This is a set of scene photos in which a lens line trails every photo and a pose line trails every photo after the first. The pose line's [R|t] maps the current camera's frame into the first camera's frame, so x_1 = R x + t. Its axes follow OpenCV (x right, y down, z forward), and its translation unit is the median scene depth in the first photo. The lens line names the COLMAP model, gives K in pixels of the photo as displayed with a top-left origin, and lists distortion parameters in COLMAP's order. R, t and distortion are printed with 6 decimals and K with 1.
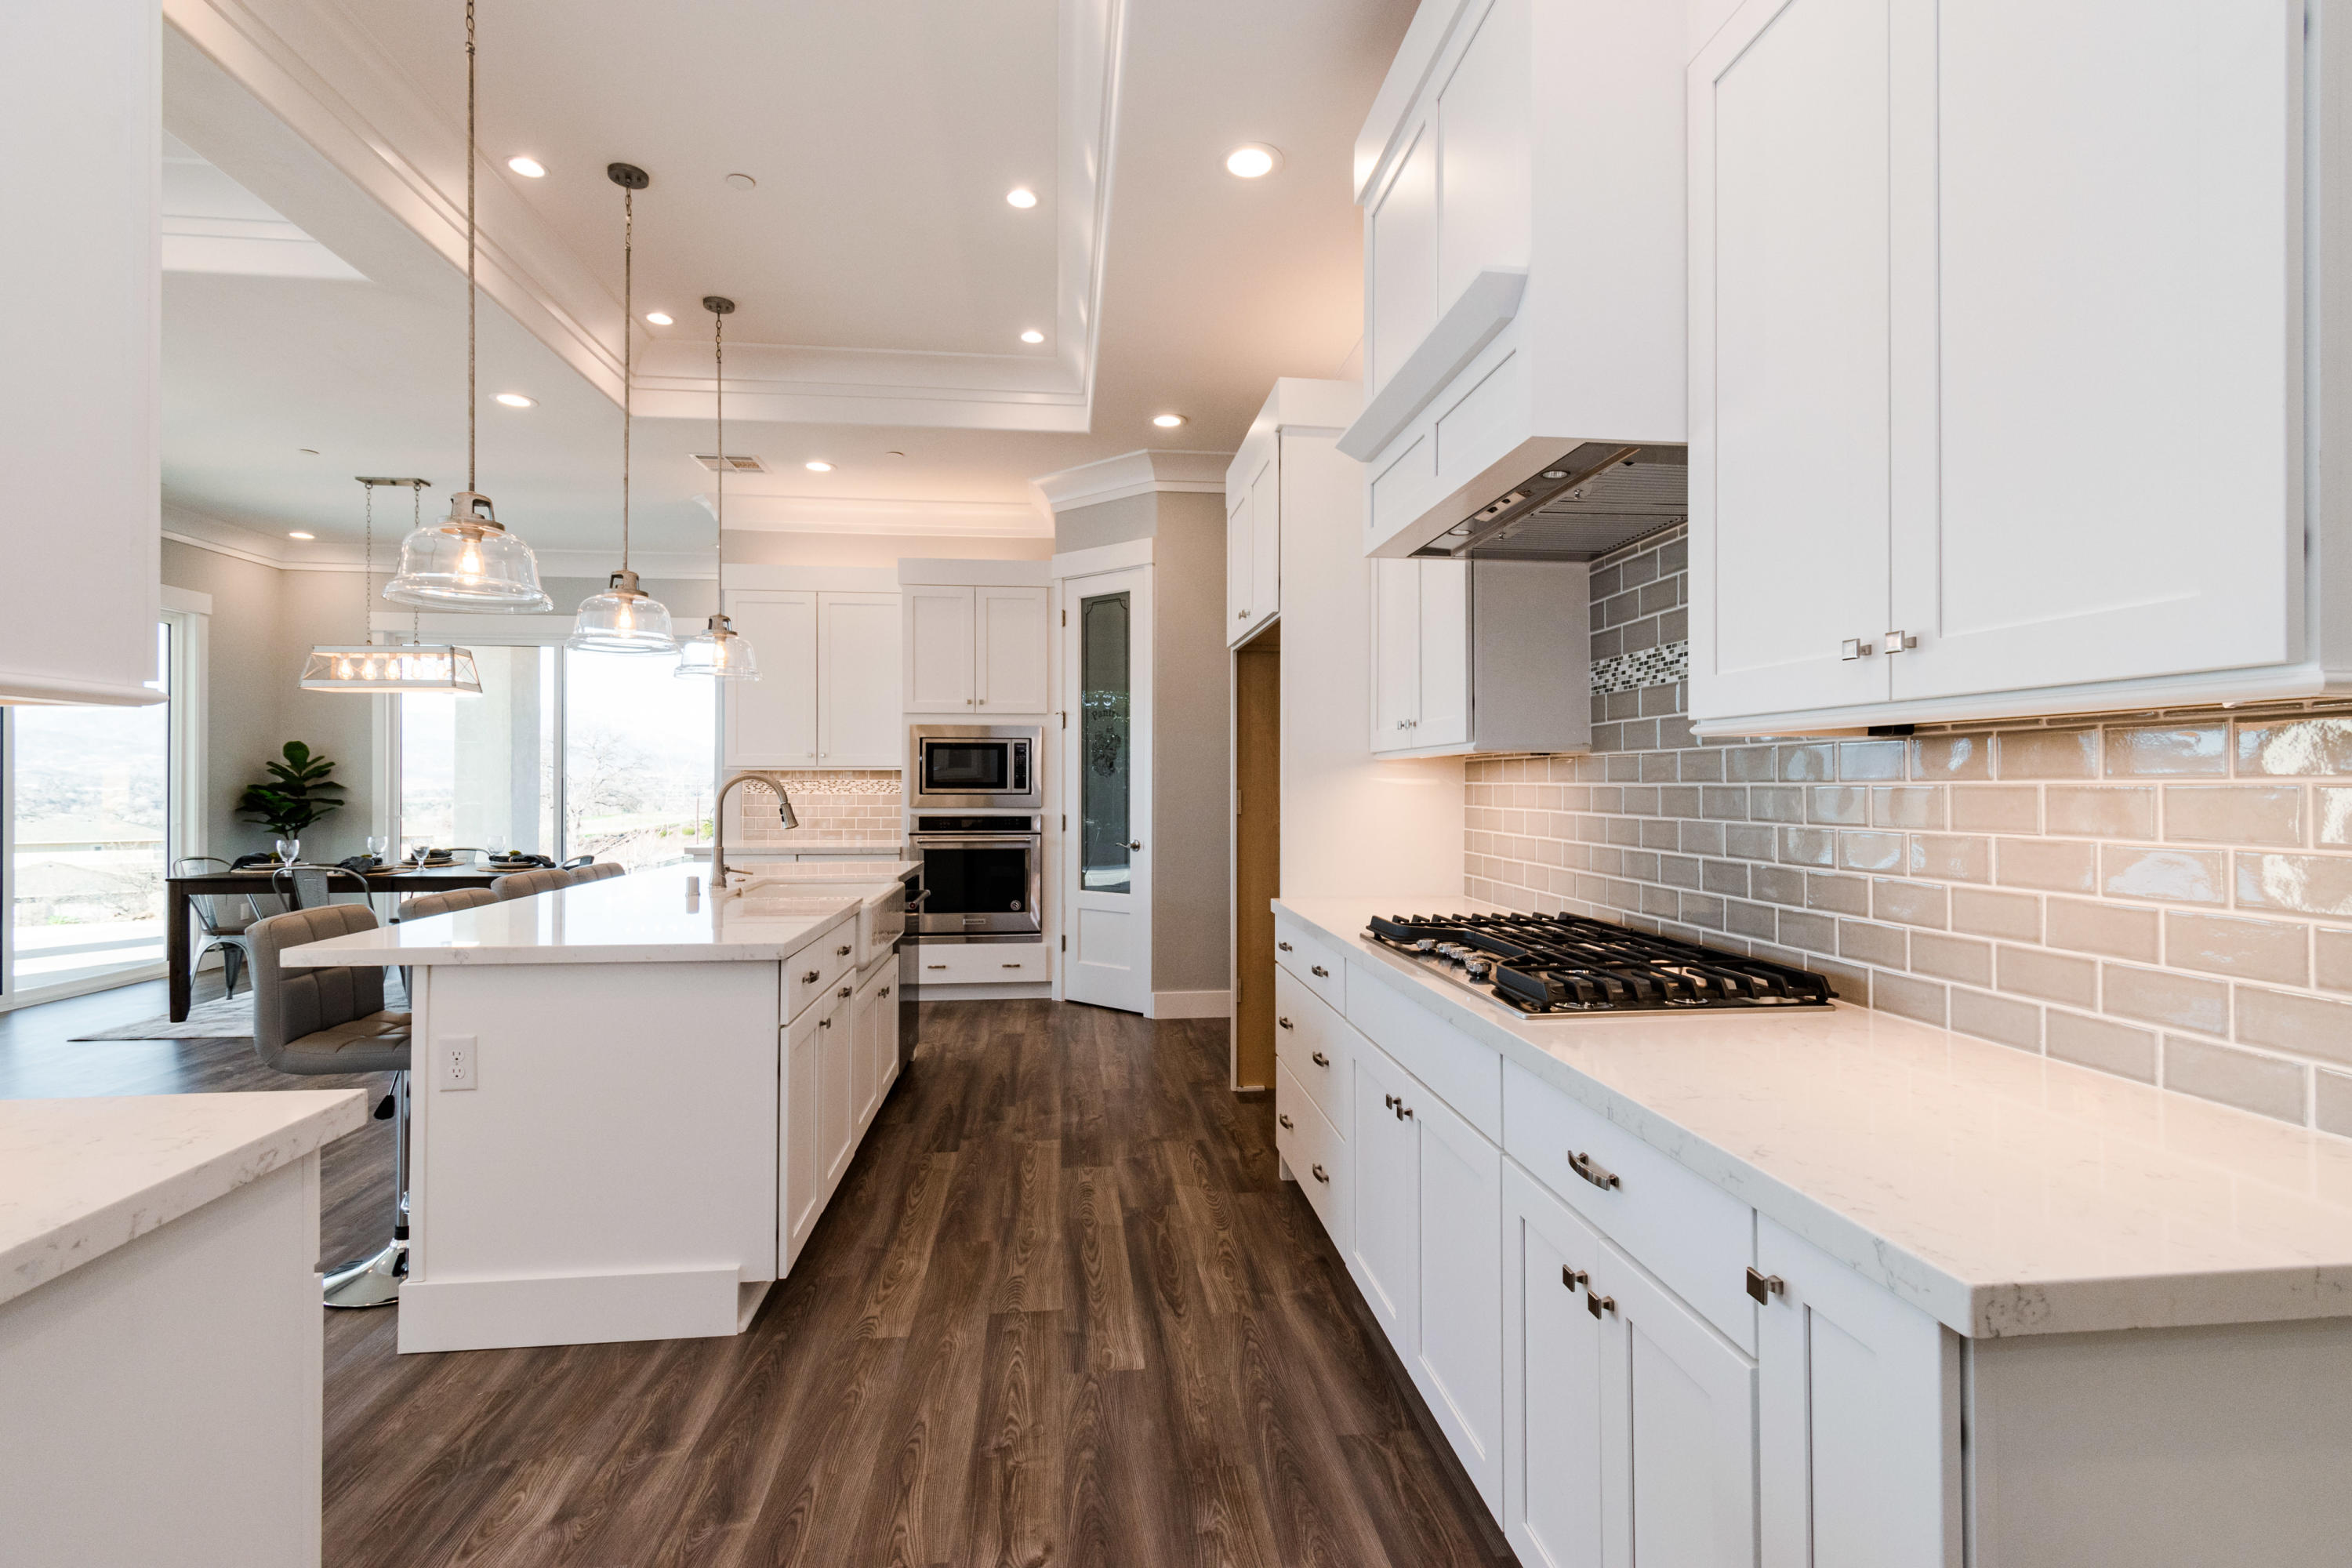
lens RADIAL K [[1074.2, 0, 1225.4], [0, 1074.2, 753.7], [0, 0, 1]] dist [0.004517, -0.001637]
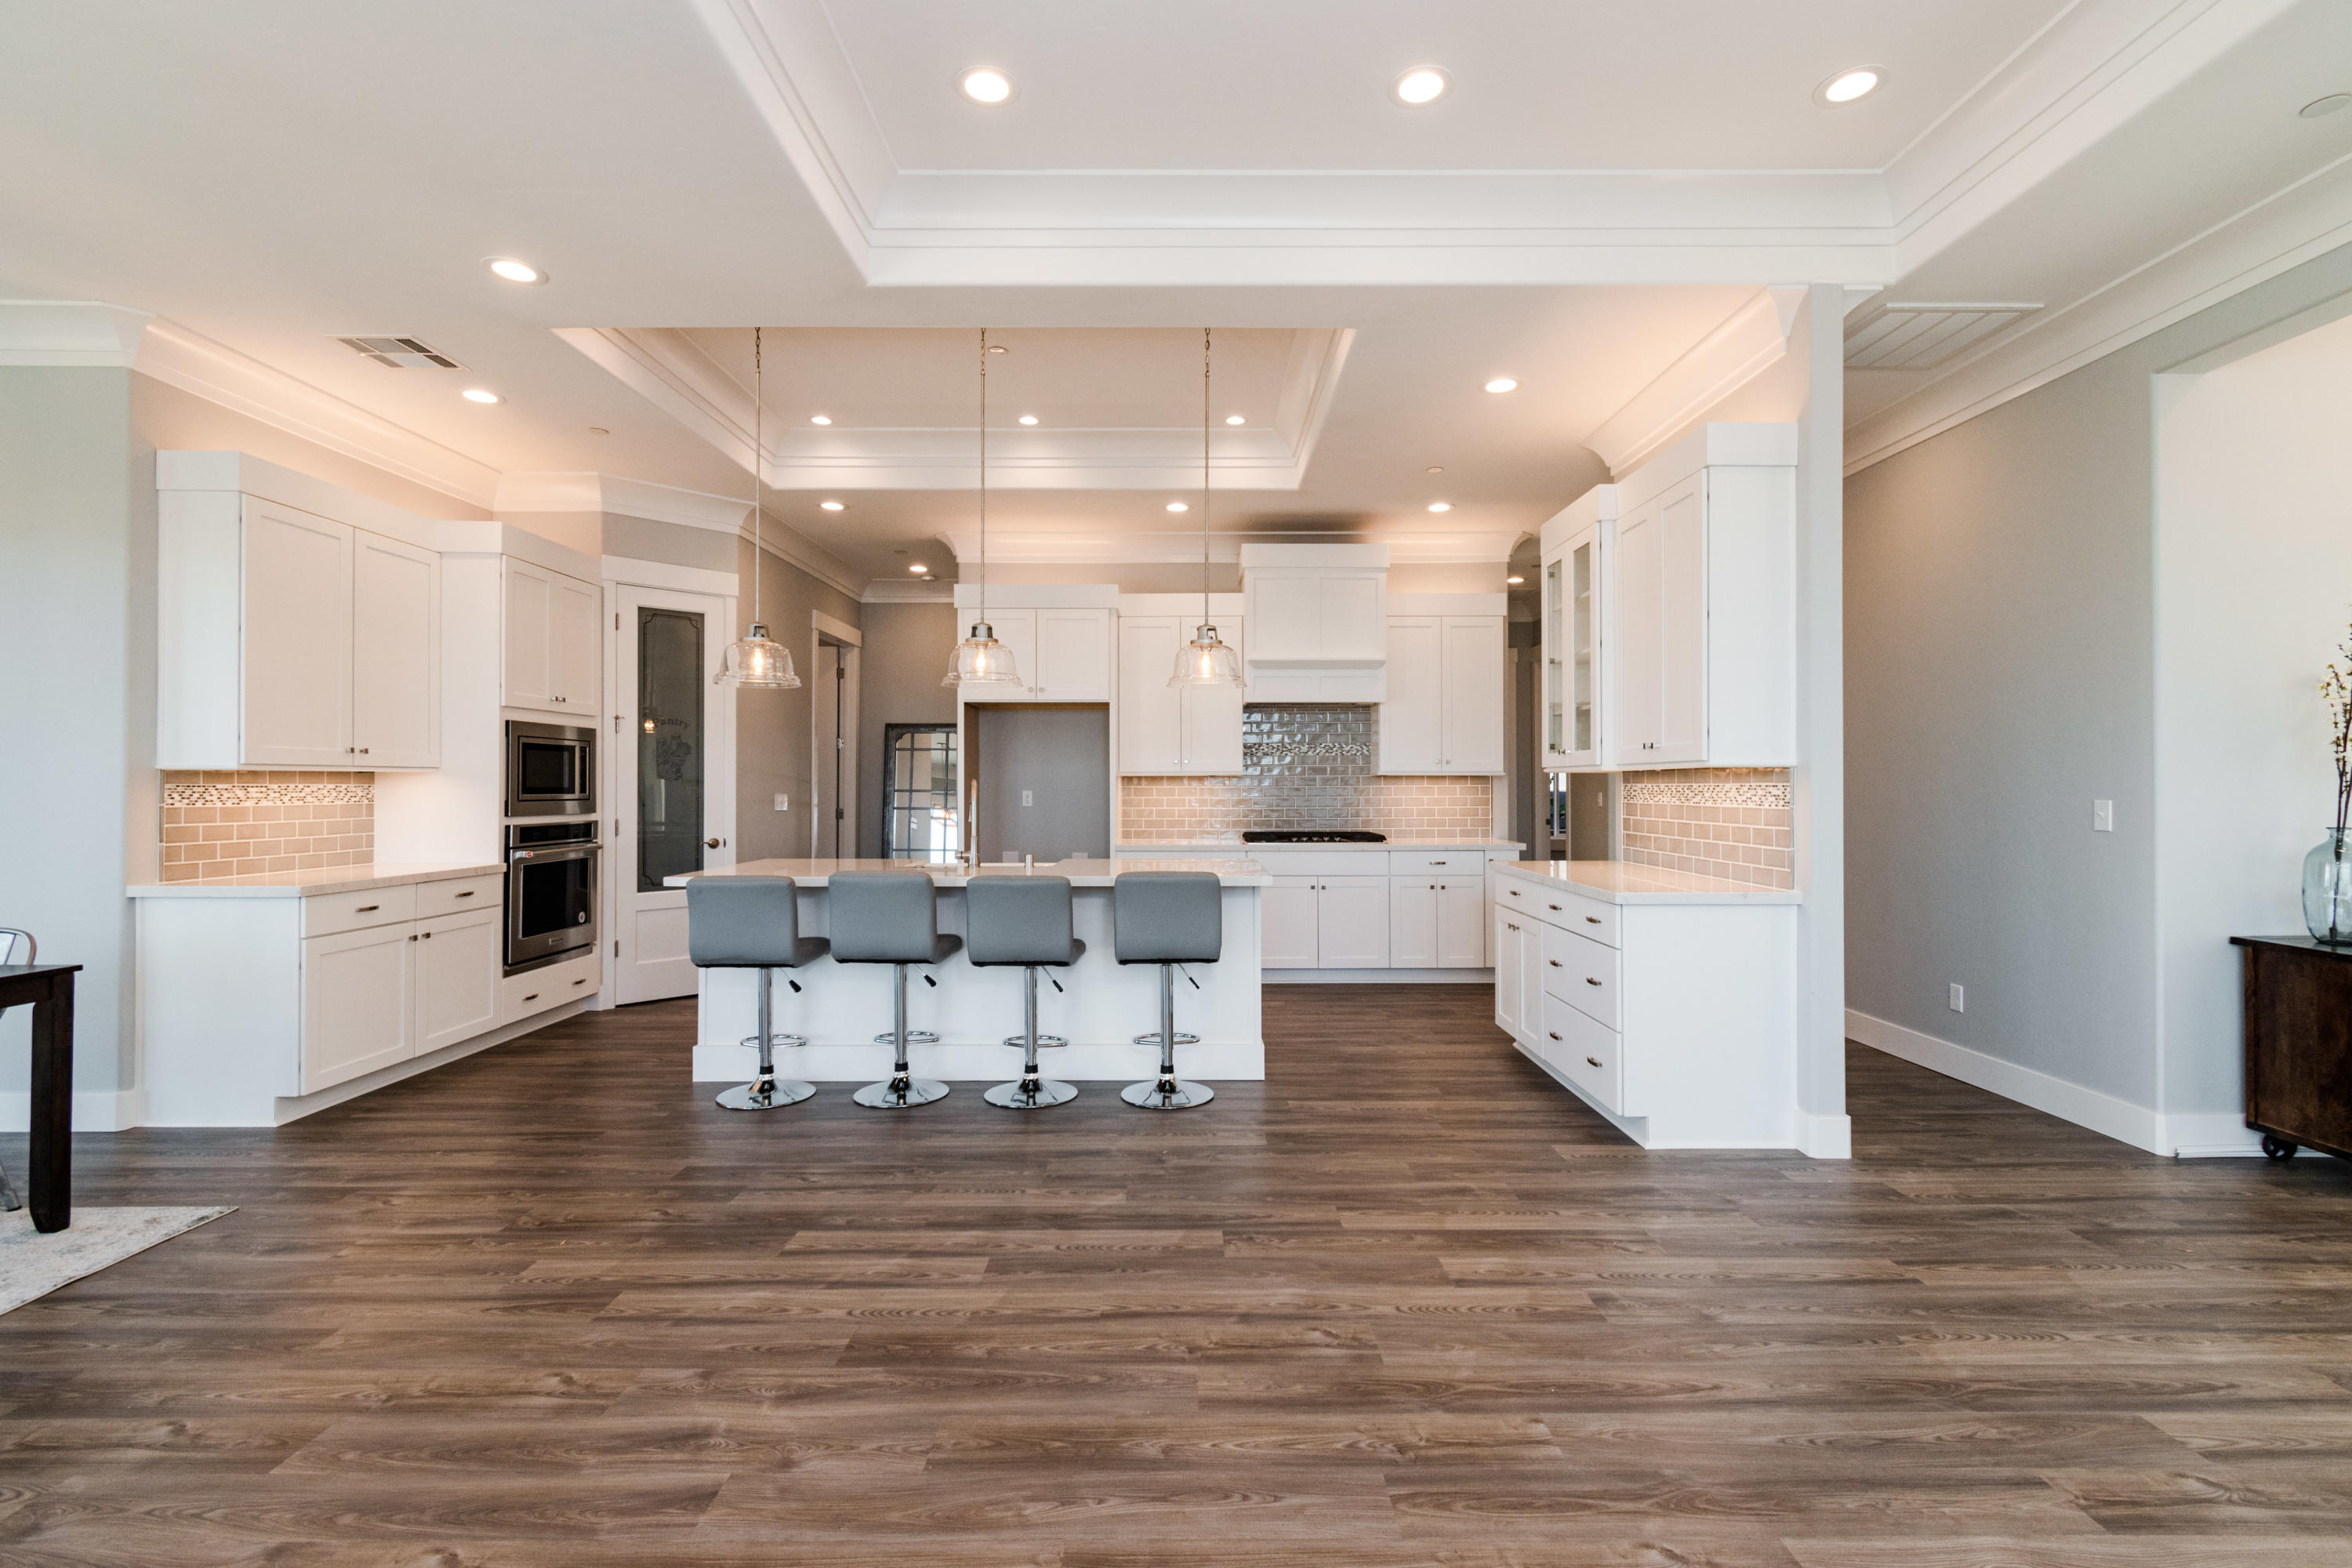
lens RADIAL K [[1074.2, 0, 1162.4], [0, 1074.2, 755.1], [0, 0, 1]] dist [0.004517, -0.001637]
pose [[0.123905, 0.026618, 0.991937, -1.073505], [-0.024991, 0.999407, -0.023697, 0.007695], [-0.991979, -0.021853, 0.124496, 0.376275]]
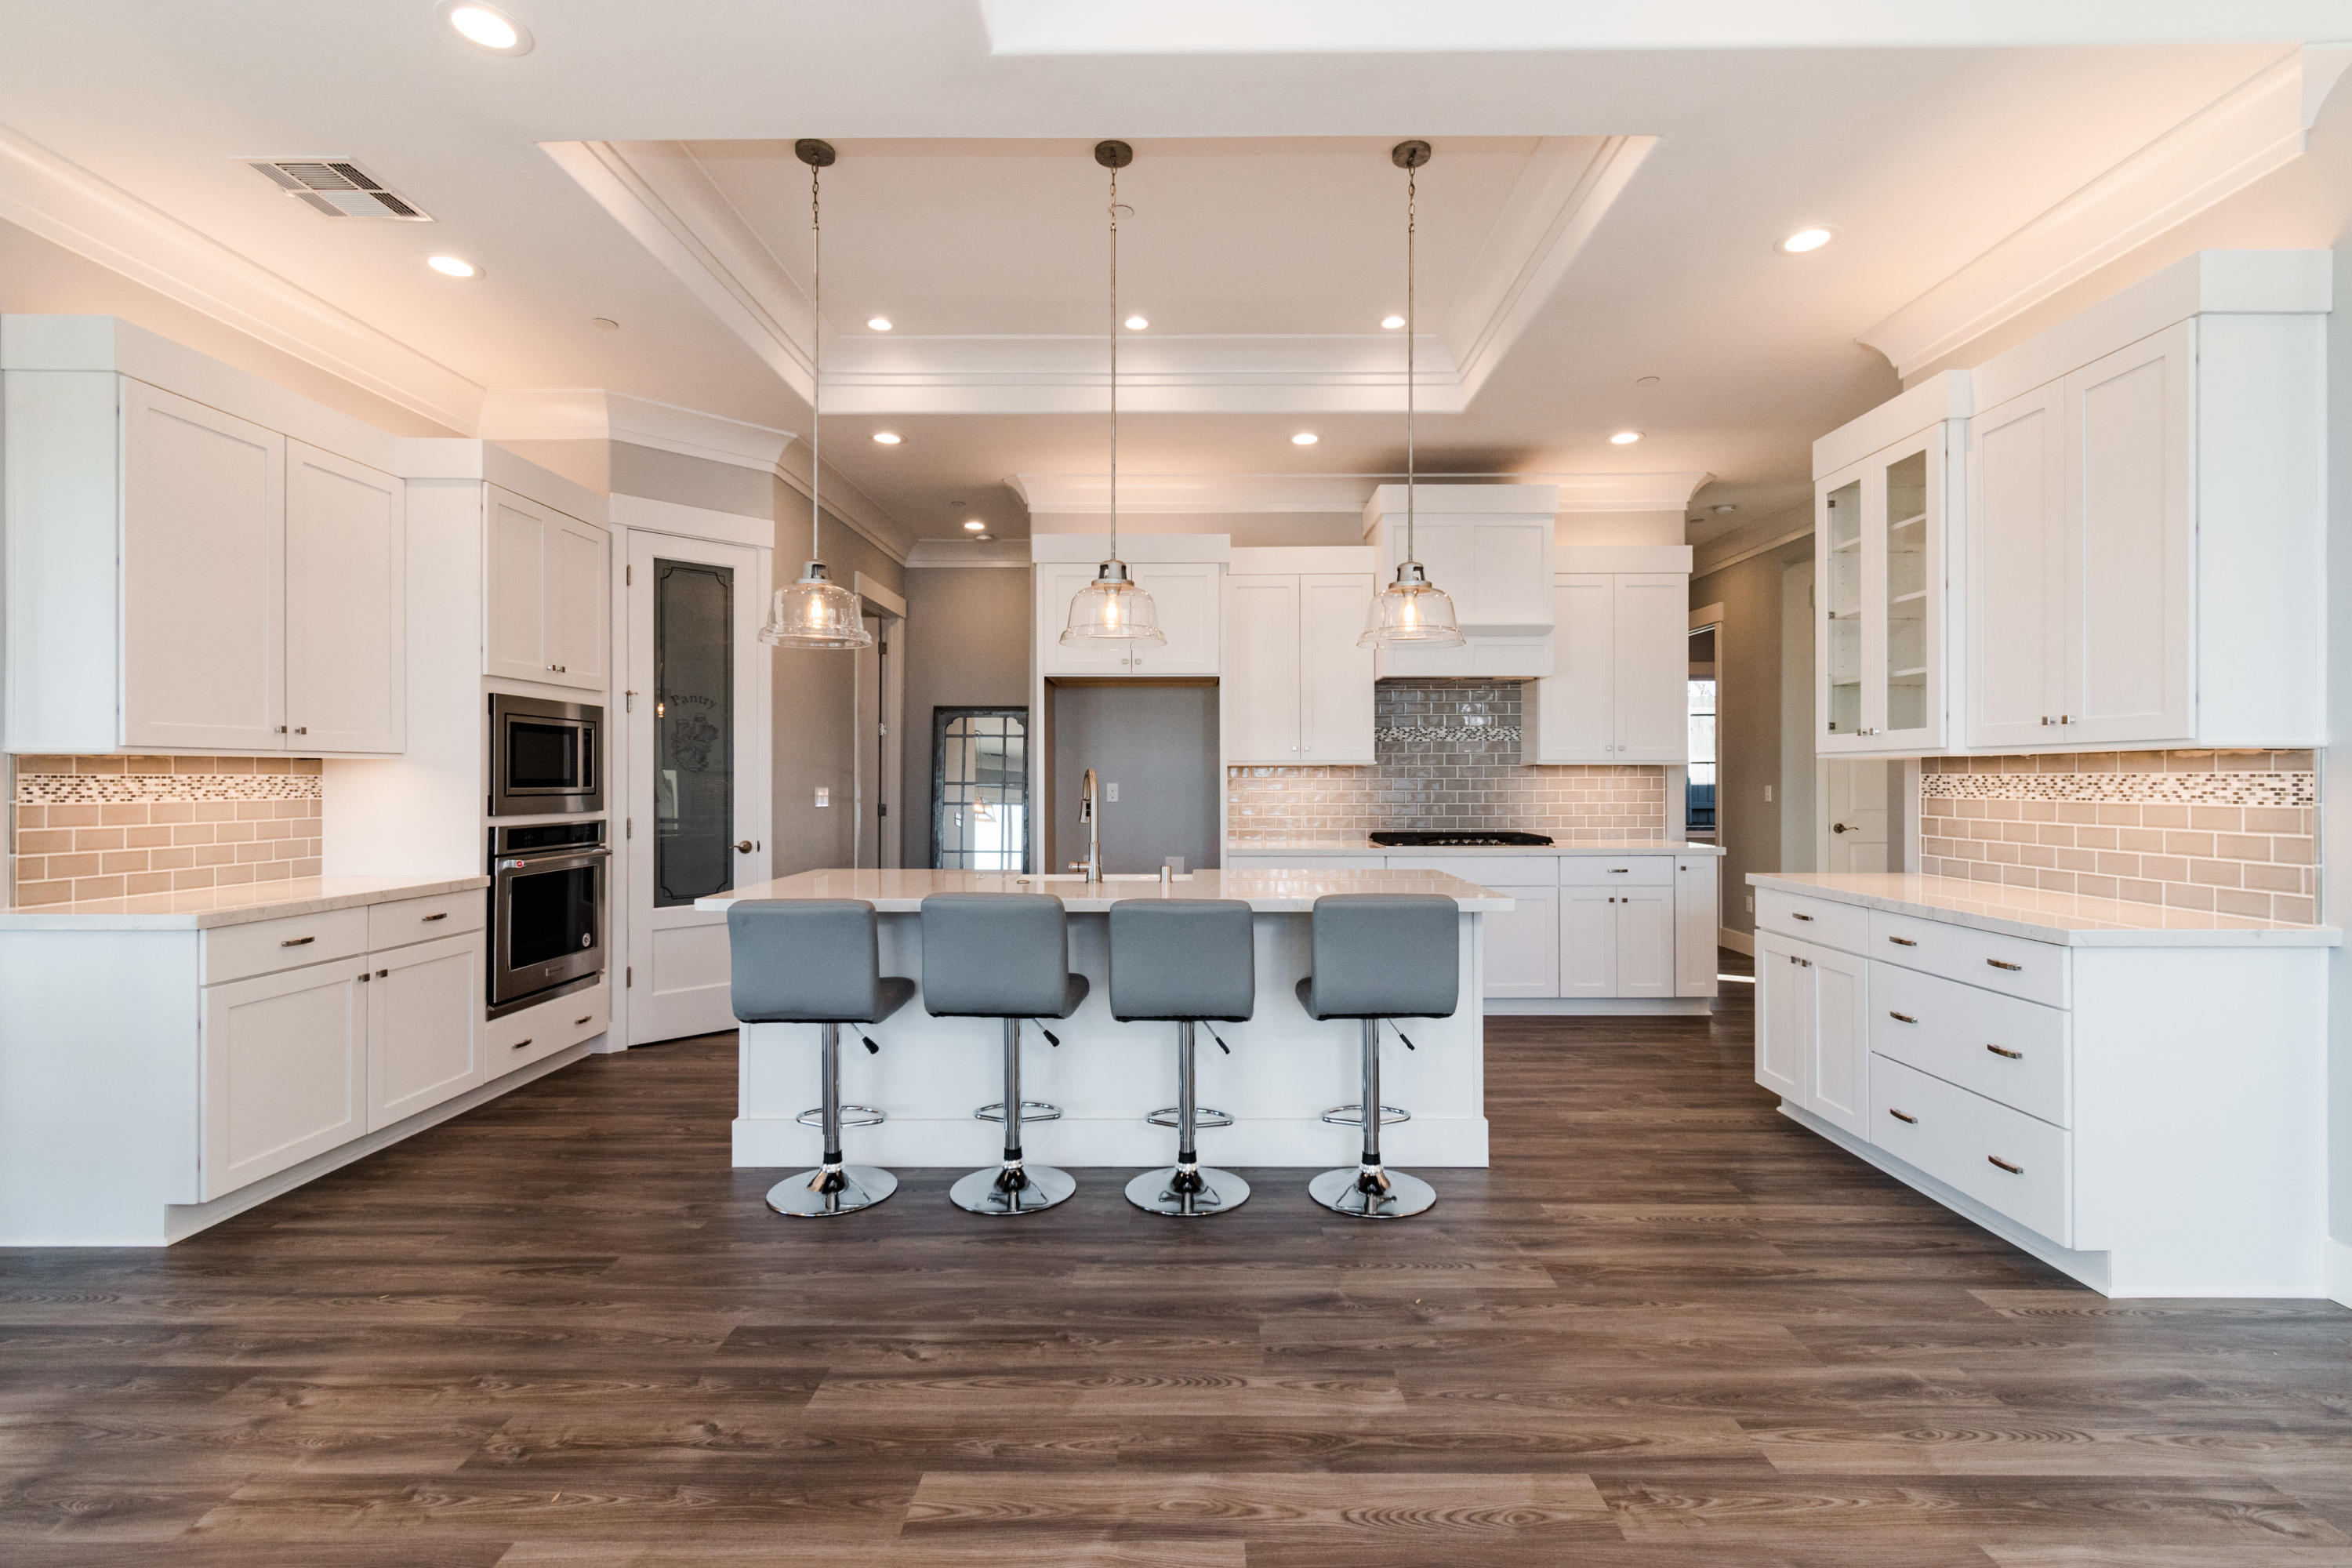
lens RADIAL K [[1074.2, 0, 1154.3], [0, 1074.2, 754.4], [0, 0, 1]] dist [0.004517, -0.001637]
pose [[0.134115, 0.021281, 0.990737, -0.899673], [-0.024843, 0.999527, -0.018107, 0.012757], [-0.990654, -0.022184, 0.134580, 0.498341]]
